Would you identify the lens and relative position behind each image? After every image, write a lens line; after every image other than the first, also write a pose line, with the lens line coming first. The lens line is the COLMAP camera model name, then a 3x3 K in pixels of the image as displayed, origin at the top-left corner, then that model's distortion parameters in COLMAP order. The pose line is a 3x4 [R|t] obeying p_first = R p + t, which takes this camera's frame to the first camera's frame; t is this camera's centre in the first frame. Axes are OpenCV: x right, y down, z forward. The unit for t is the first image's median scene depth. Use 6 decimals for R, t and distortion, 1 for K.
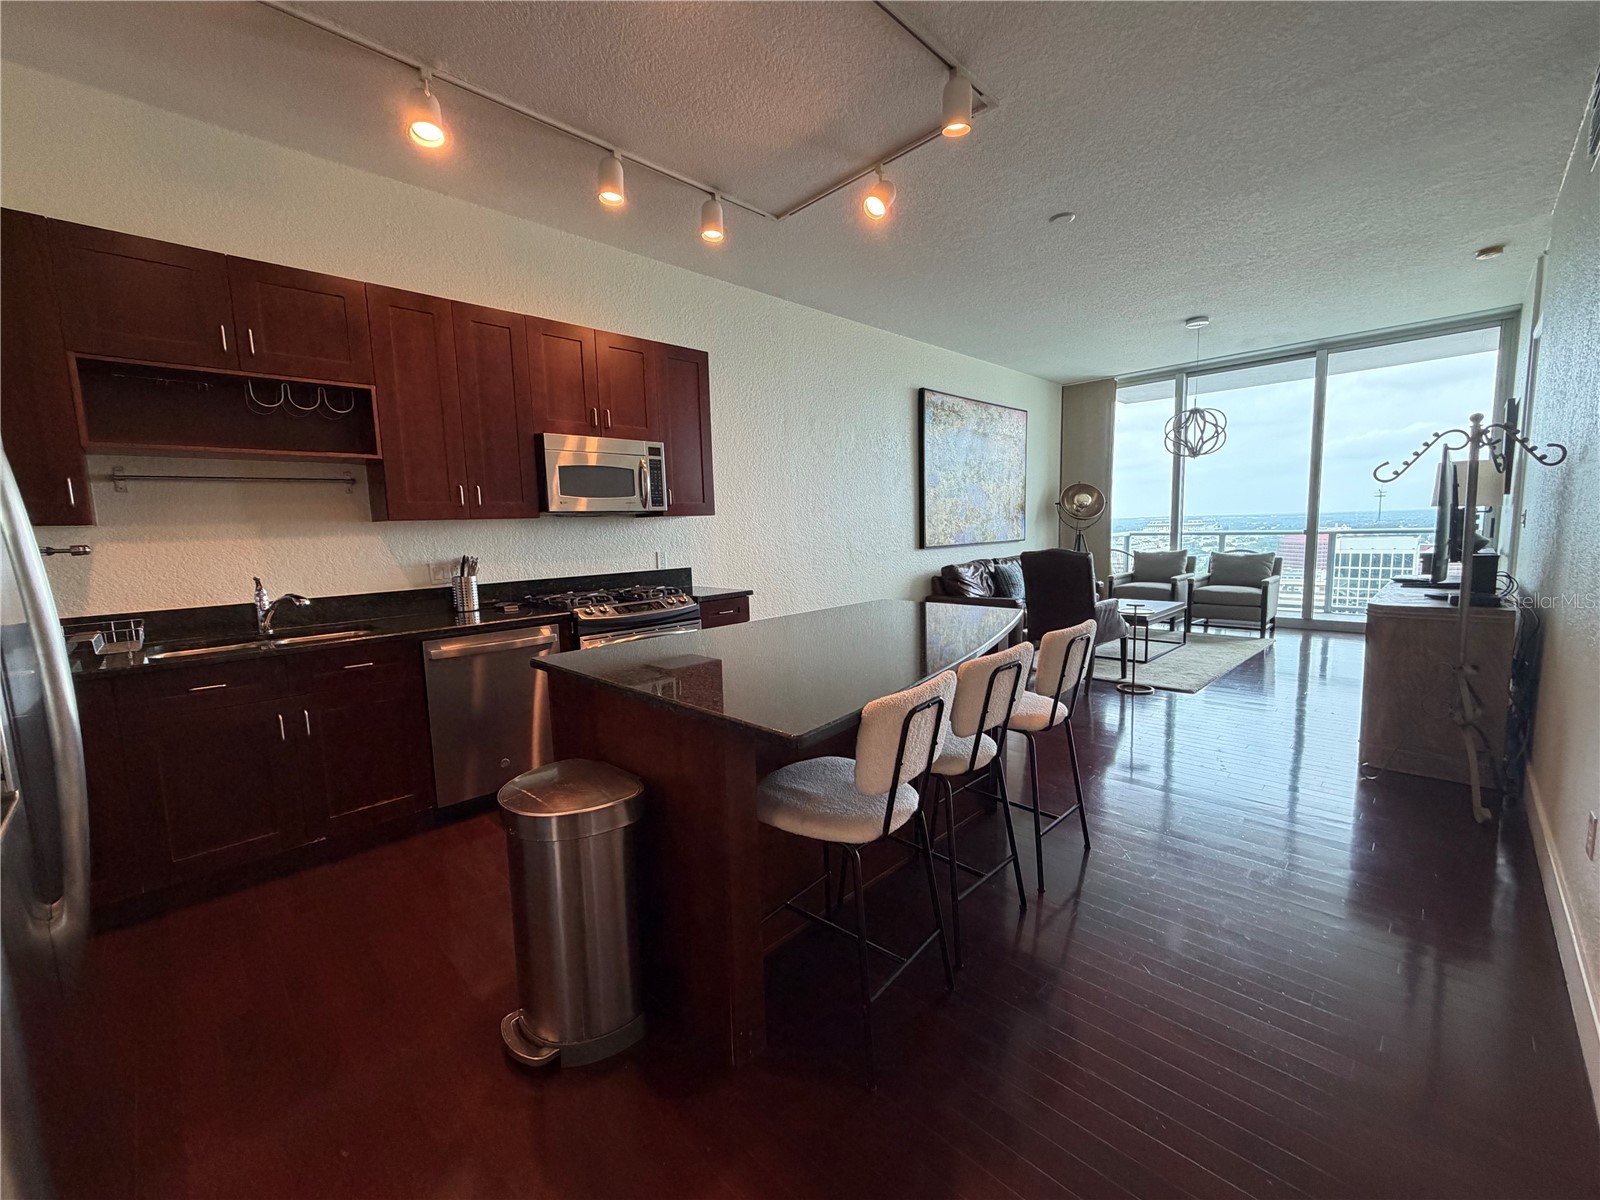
lens RADIAL K [[652.1, 0, 803.8], [0, 652.1, 598.0], [0, 0, 1]] dist [0.002908, -0.000443]
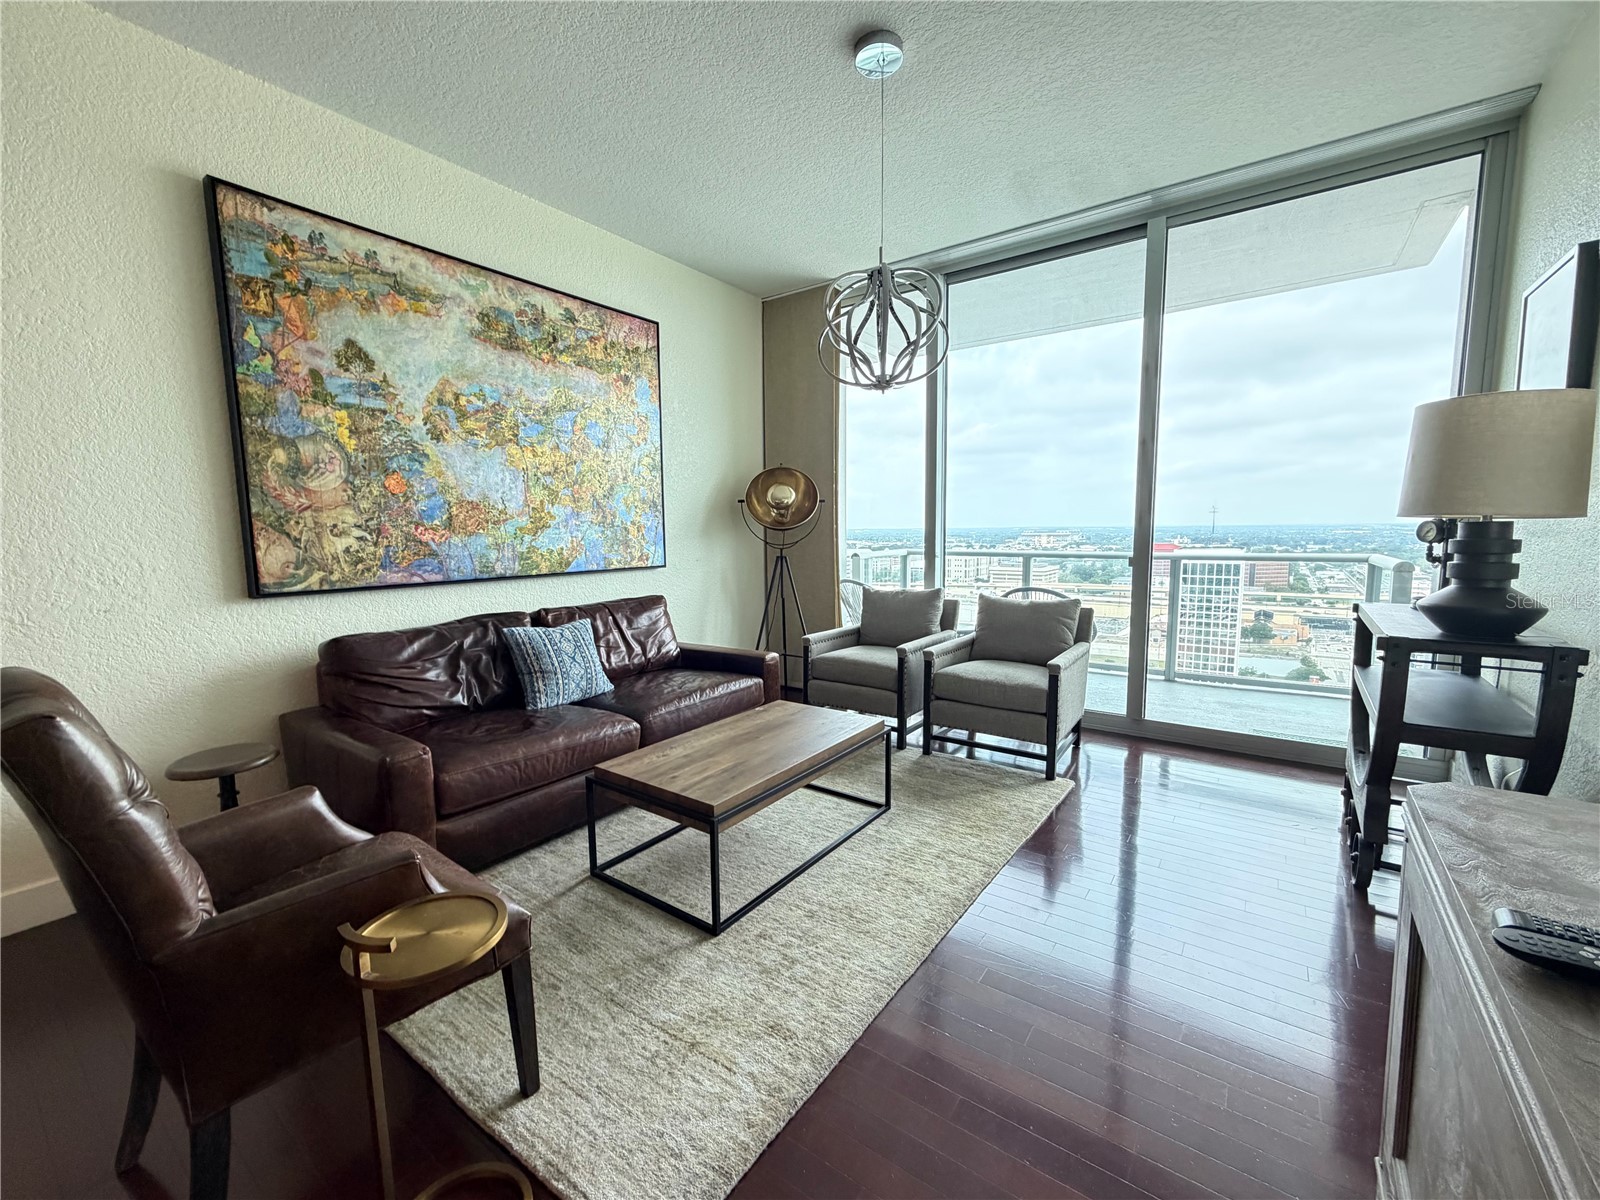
lens RADIAL K [[652.1, 0, 798.2], [0, 652.1, 600.2], [0, 0, 1]] dist [0.002908, -0.000443]
pose [[0.987835, 0.001896, 0.155491, 0.411444], [-0.001410, 0.999994, -0.003235, -0.067142], [-0.155496, 0.002977, 0.987832, 0.509179]]
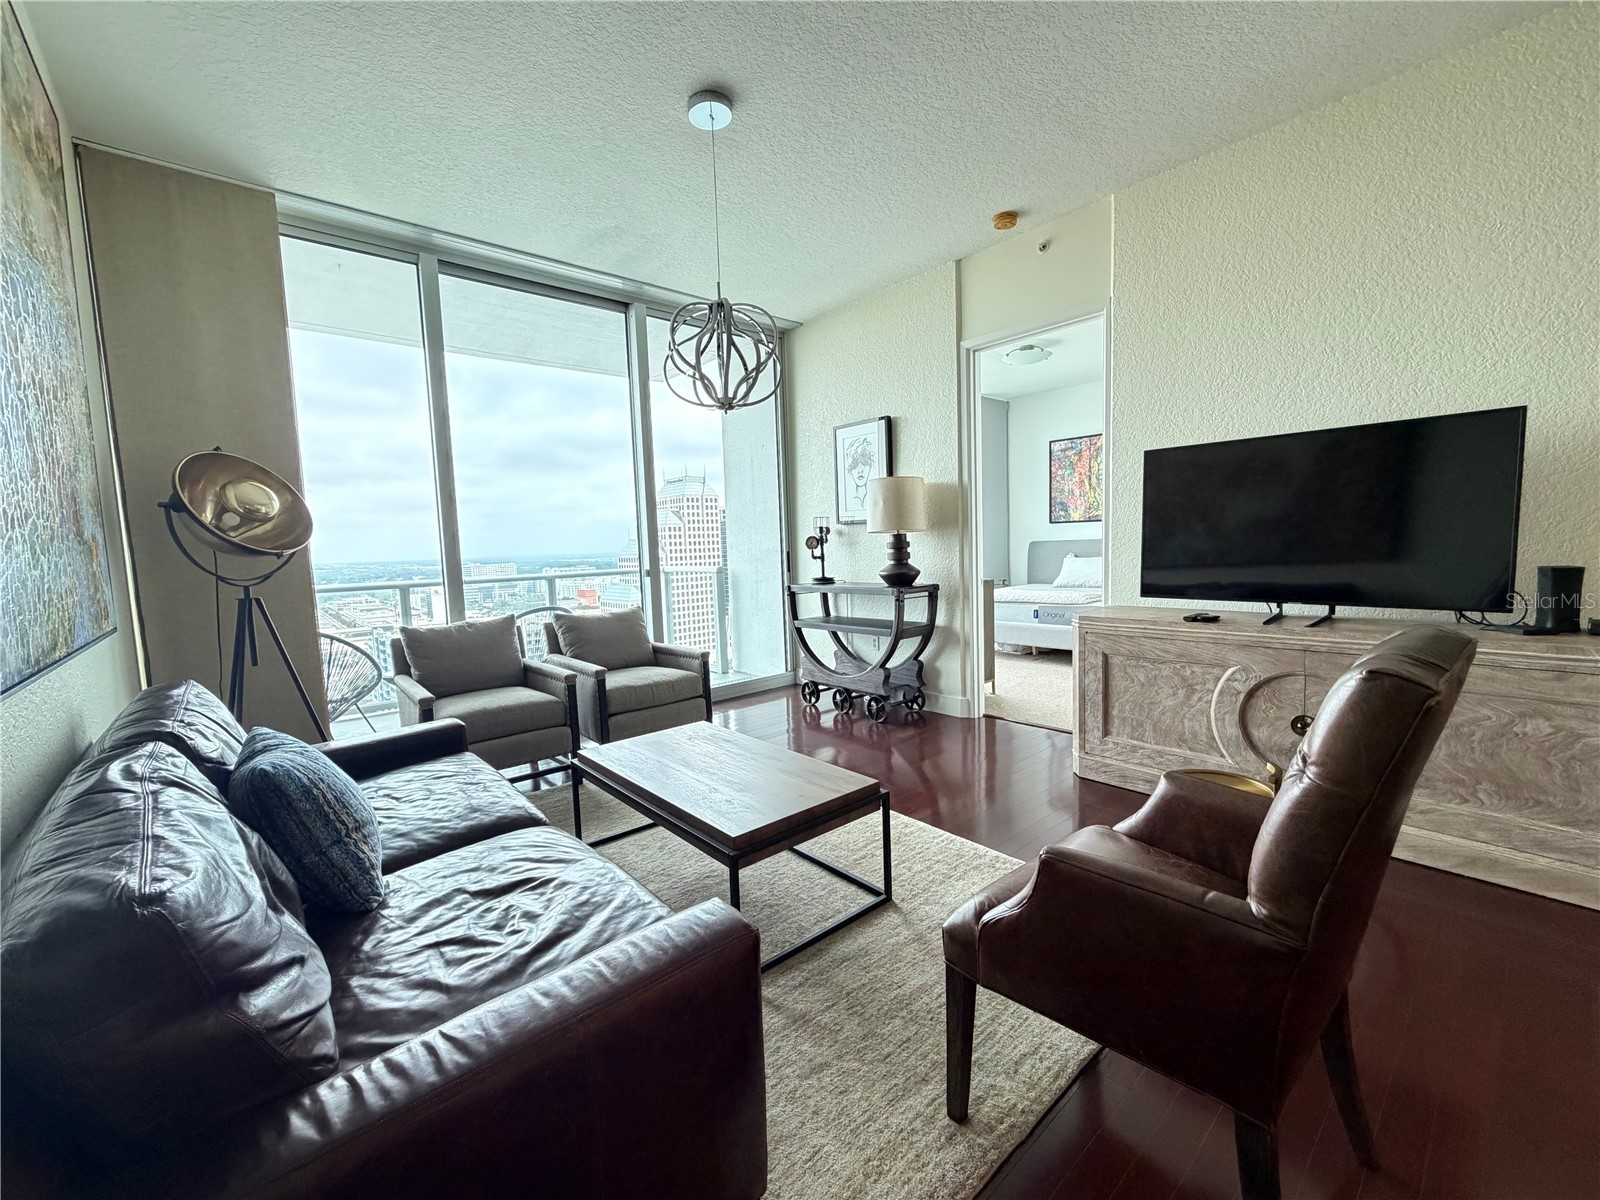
lens RADIAL K [[652.1, 0, 798.5], [0, 652.1, 599.0], [0, 0, 1]] dist [0.002908, -0.000443]
pose [[0.083283, -0.056416, 0.994928, 0.114157], [0.143464, 0.988675, 0.044052, -0.082490], [-0.986145, 0.139068, 0.090434, 0.797059]]
